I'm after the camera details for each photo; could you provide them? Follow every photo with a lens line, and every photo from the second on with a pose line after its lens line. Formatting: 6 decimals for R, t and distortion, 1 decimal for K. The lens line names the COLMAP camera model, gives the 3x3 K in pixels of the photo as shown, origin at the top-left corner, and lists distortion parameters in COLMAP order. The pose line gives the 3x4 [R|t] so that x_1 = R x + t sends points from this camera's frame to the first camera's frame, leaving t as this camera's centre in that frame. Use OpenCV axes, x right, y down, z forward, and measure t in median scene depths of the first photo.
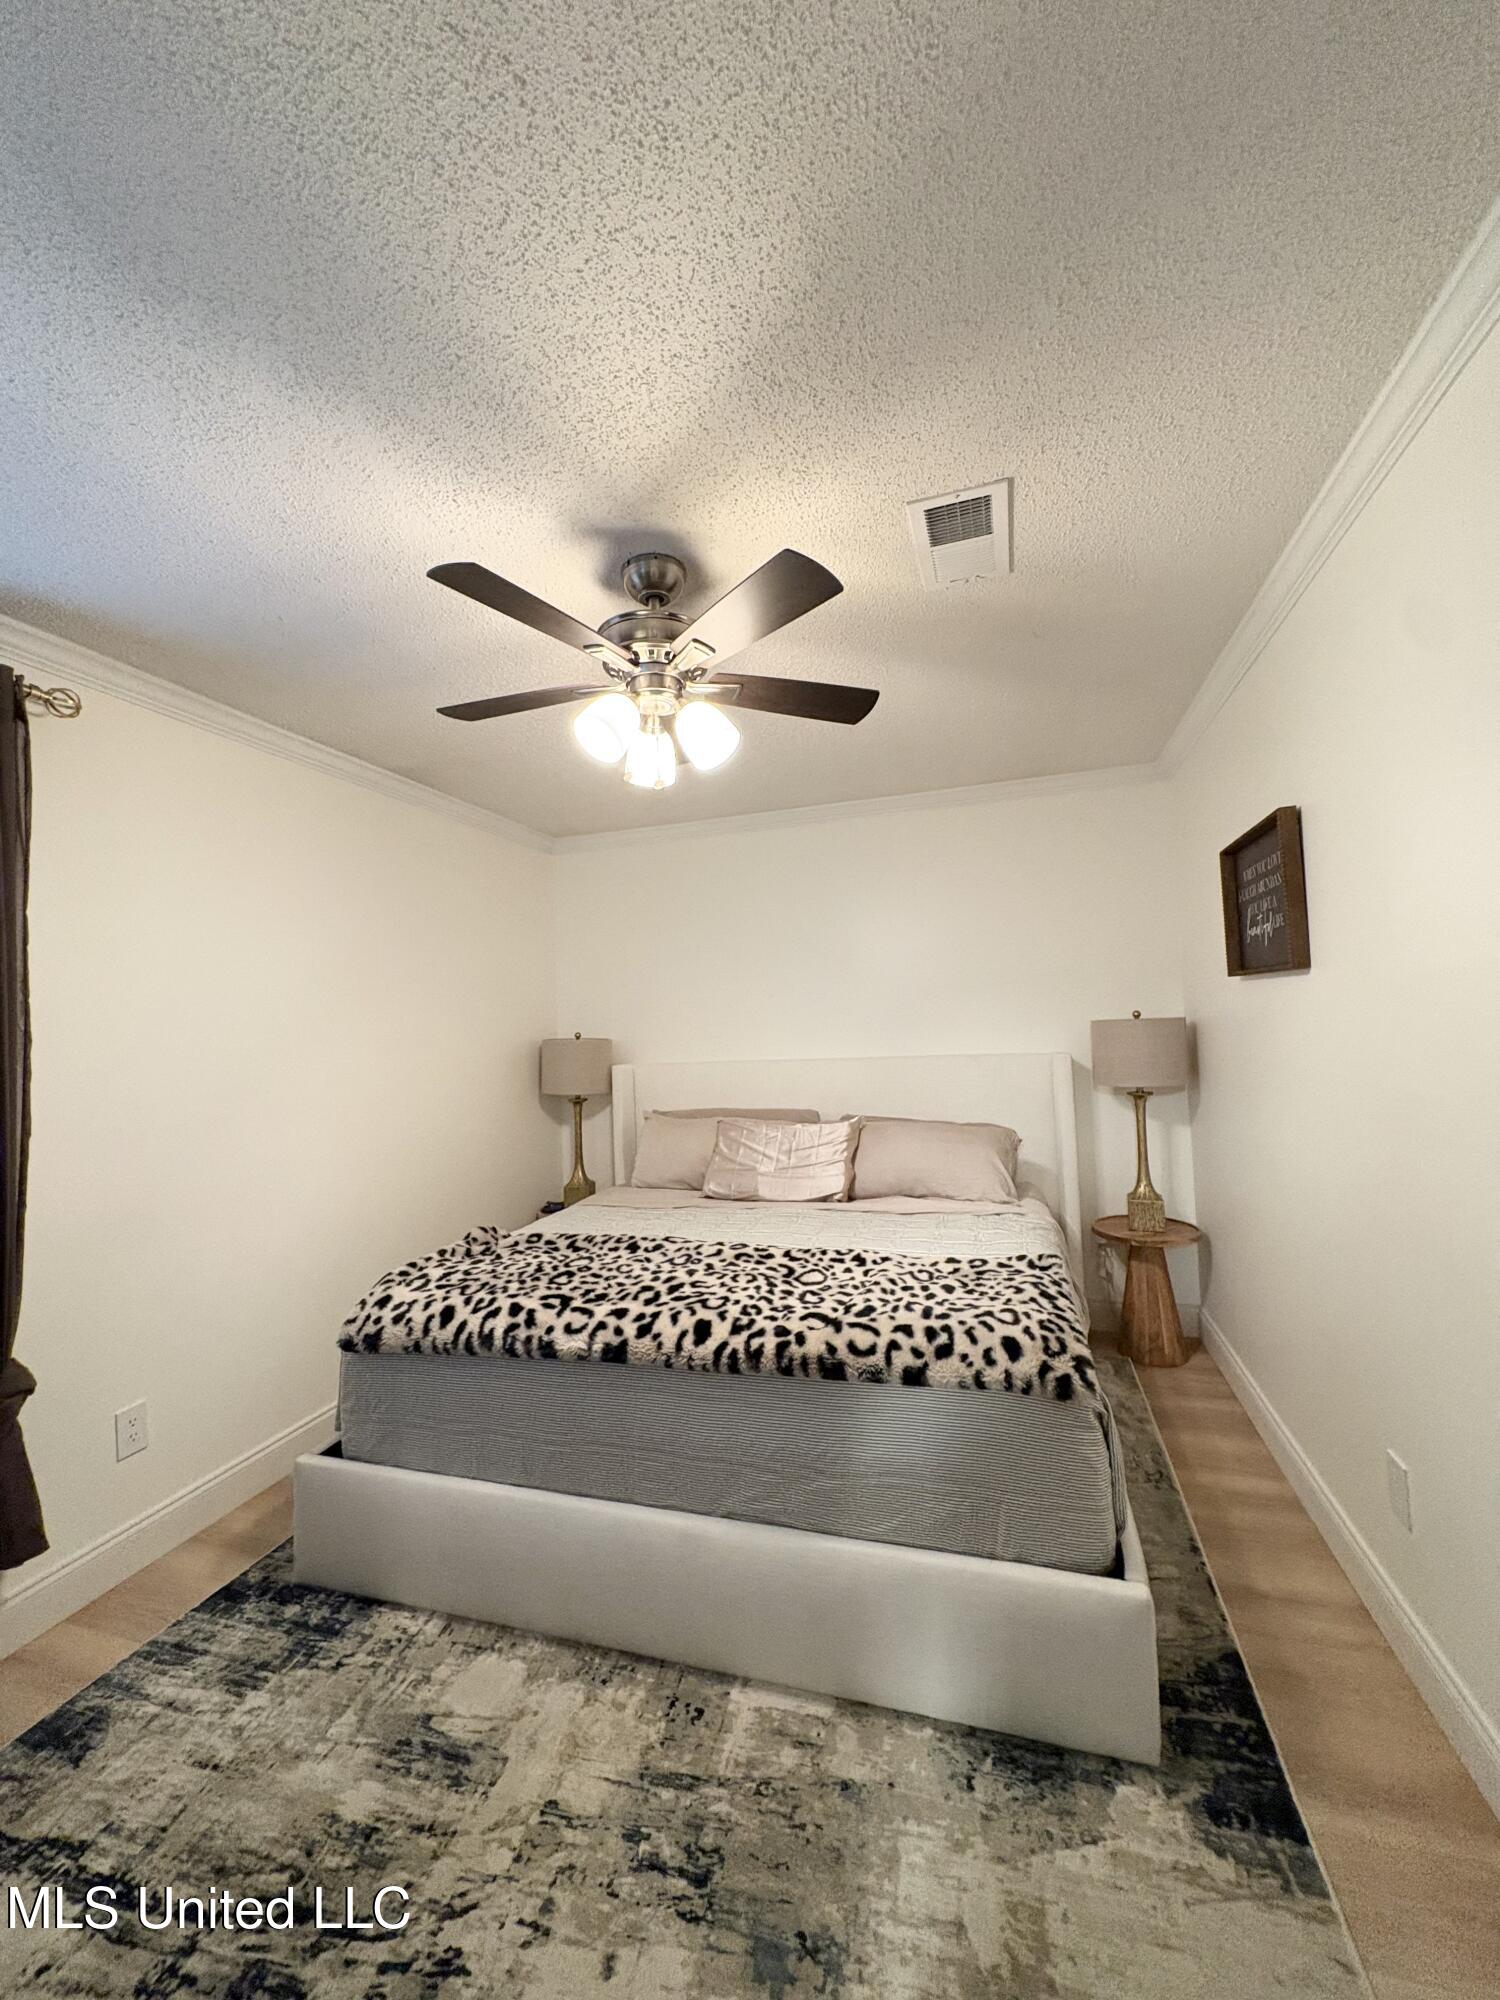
lens RADIAL K [[790.5, 0, 748.9], [0, 790.5, 1001.1], [0, 0, 1]] dist [0.000594, -0.000113]
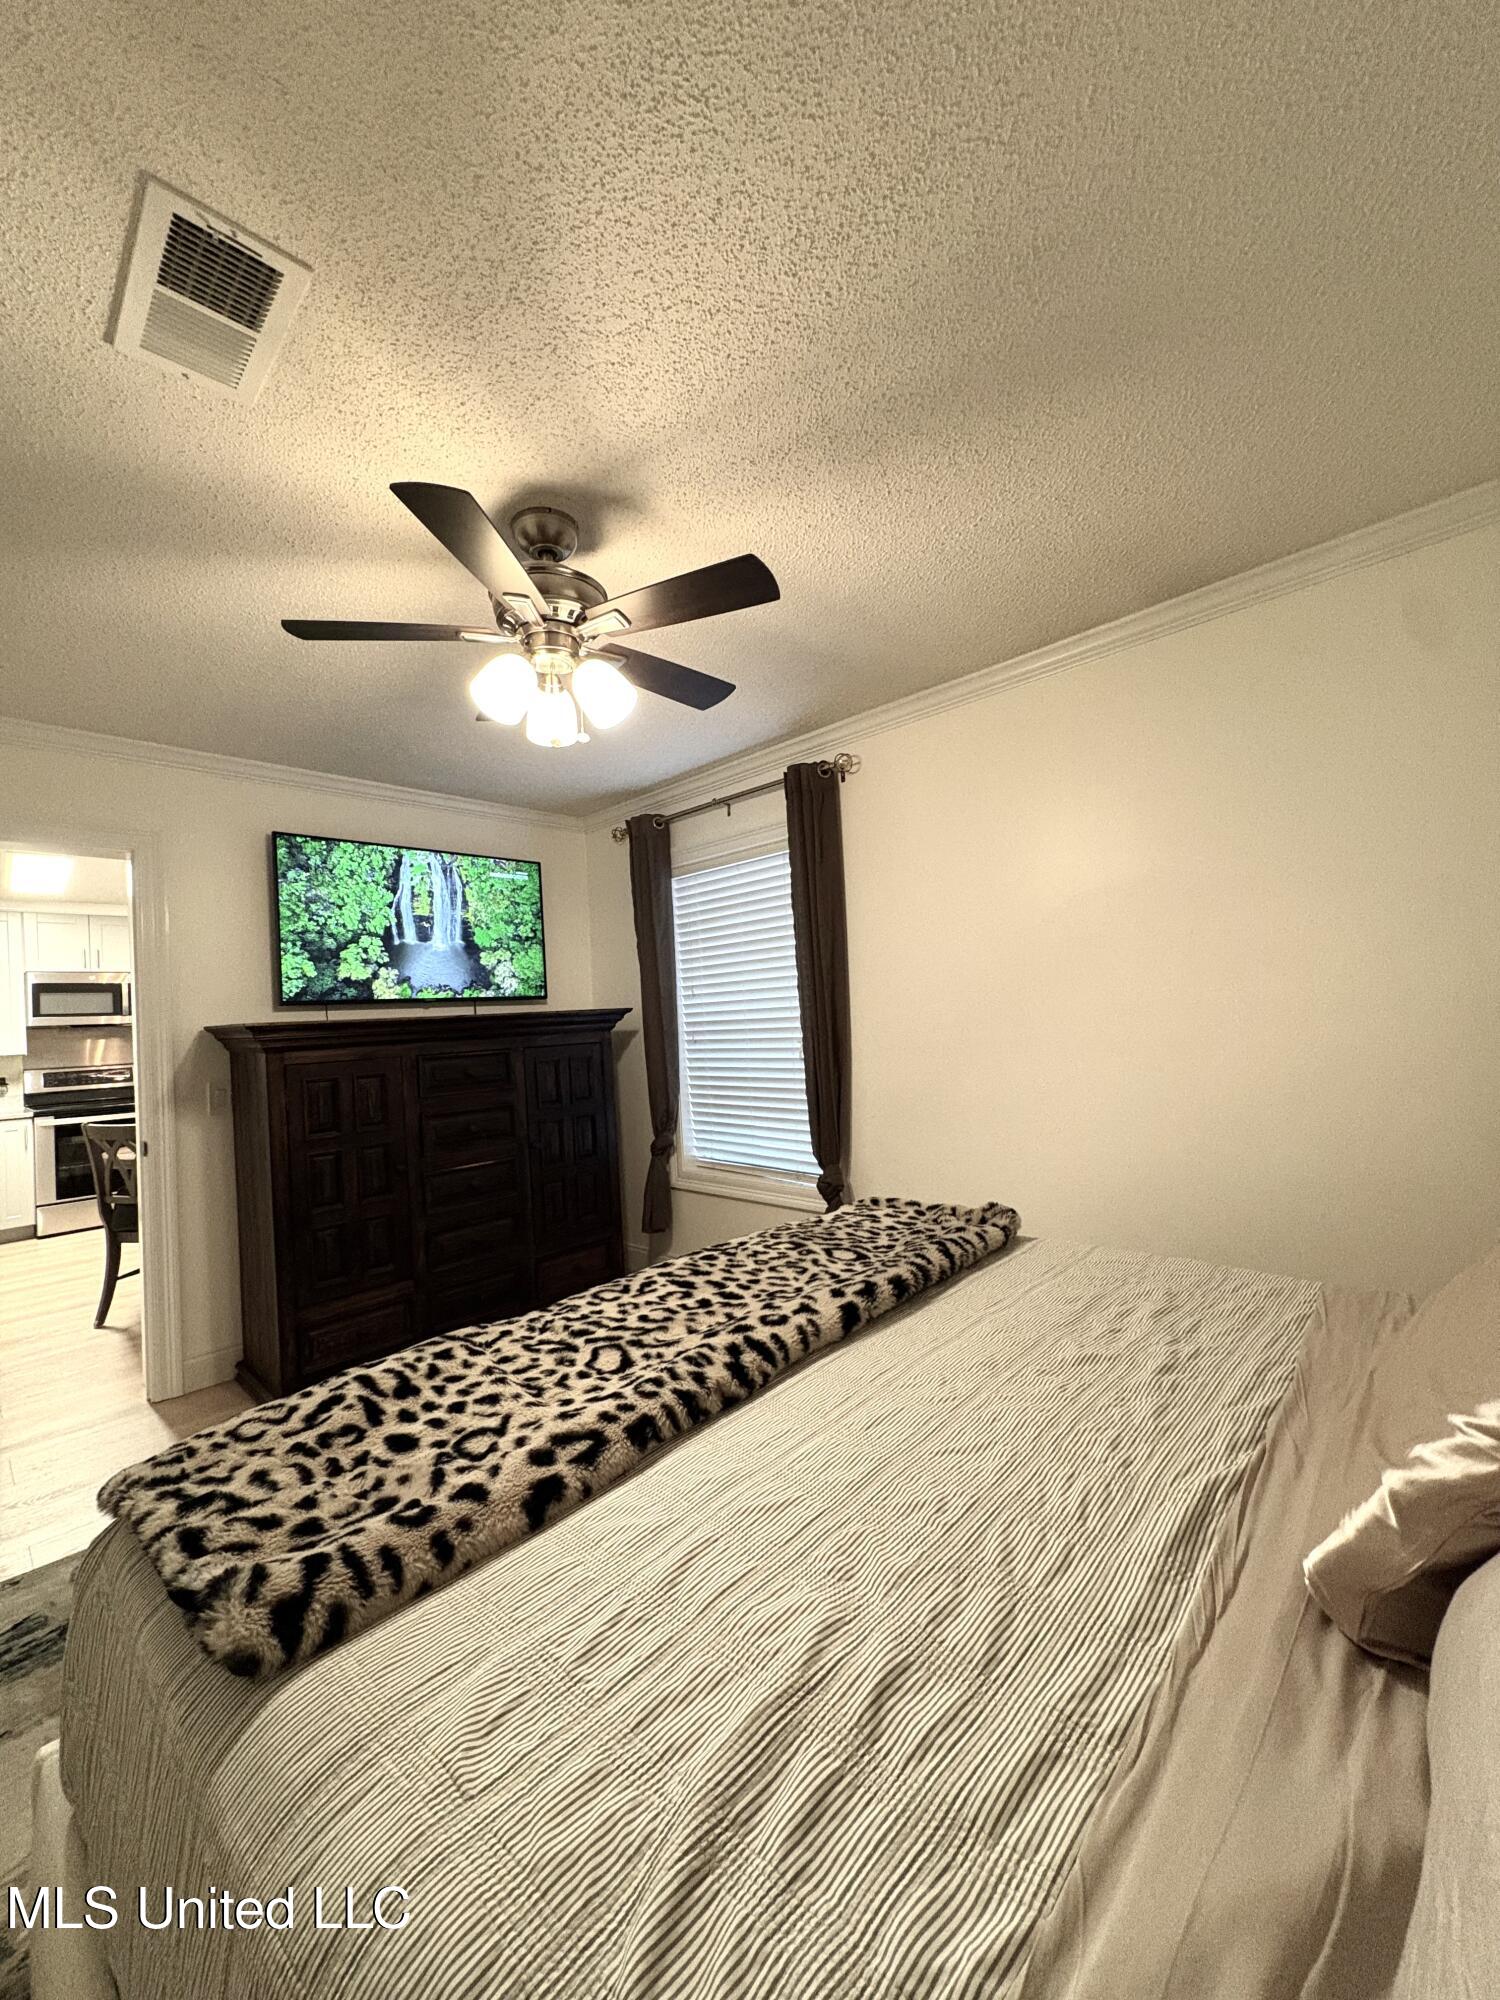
lens RADIAL K [[790.5, 0, 746.0], [0, 790.5, 996.6], [0, 0, 1]] dist [0.000594, -0.000113]
pose [[-0.441408, 0.038691, -0.896472, 0.637592], [0.094677, 0.995501, -0.003652, 0.067584], [0.892298, -0.086487, -0.443086, 1.494020]]
